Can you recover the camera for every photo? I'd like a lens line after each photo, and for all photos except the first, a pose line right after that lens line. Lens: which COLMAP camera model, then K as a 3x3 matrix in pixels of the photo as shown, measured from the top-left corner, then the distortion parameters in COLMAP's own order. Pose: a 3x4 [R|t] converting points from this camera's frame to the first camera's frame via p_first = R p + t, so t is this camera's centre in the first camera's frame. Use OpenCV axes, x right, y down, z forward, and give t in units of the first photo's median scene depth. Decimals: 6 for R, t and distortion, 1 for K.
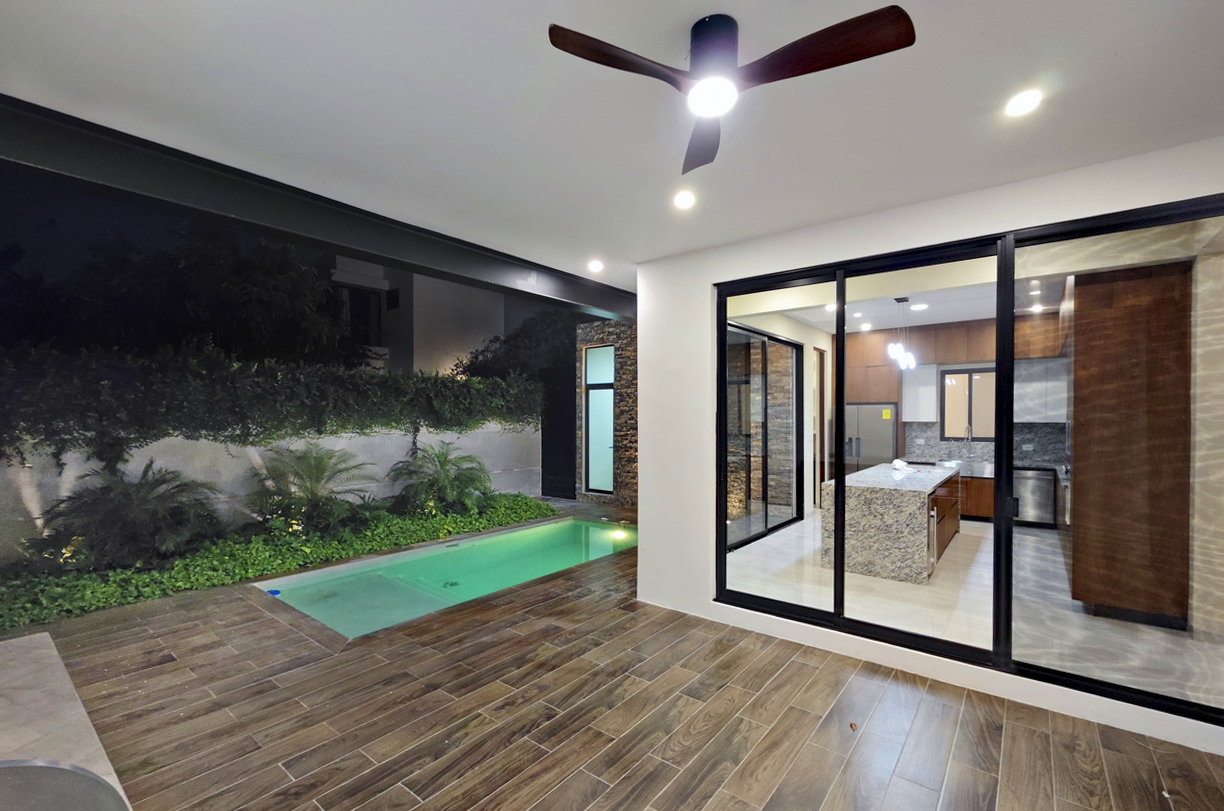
lens RADIAL K [[537.8, 0, 616.8], [0, 537.8, 416.6], [0, 0, 1]] dist [0.000404, 0.000836]
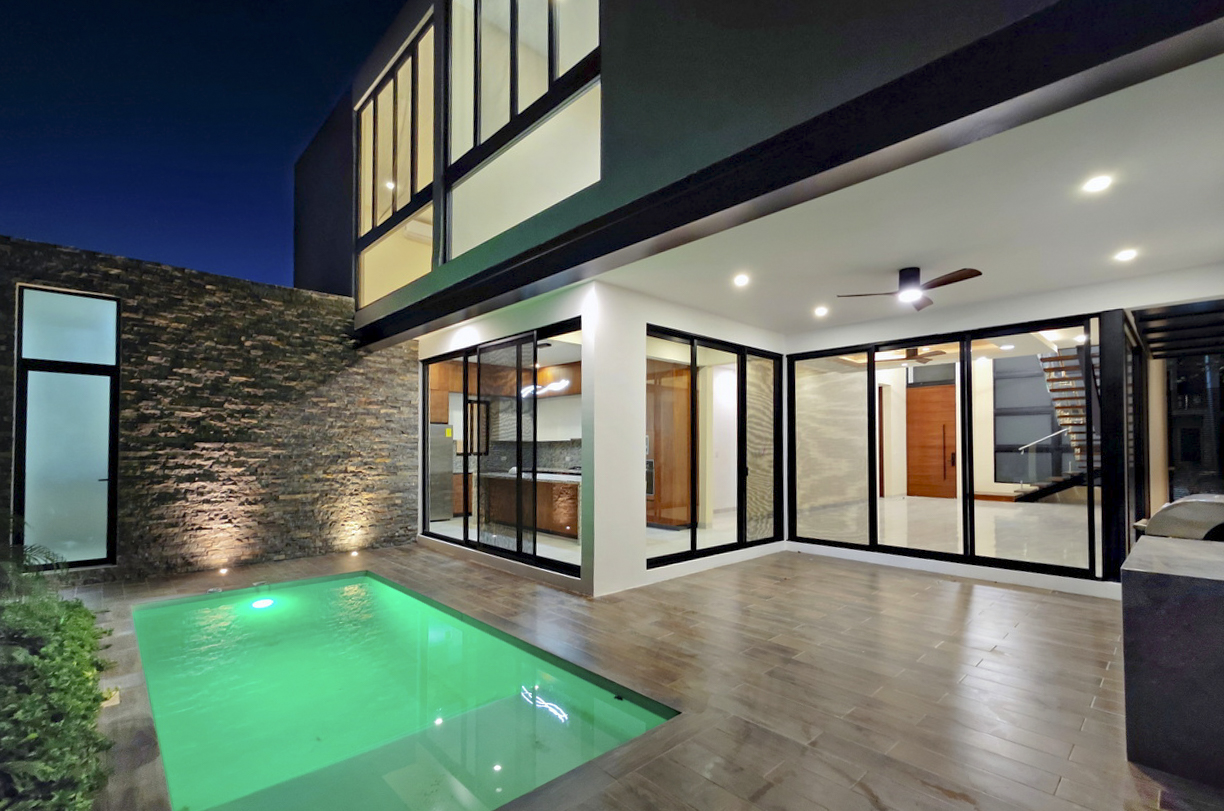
lens RADIAL K [[537.8, 0, 619.2], [0, 537.8, 436.6], [0, 0, 1]] dist [0.000404, 0.000836]
pose [[0.151420, 0.022540, 0.988213, -0.600389], [0.001118, 0.999735, -0.022974, 0.032087], [-0.988469, 0.004584, 0.151355, 0.479701]]
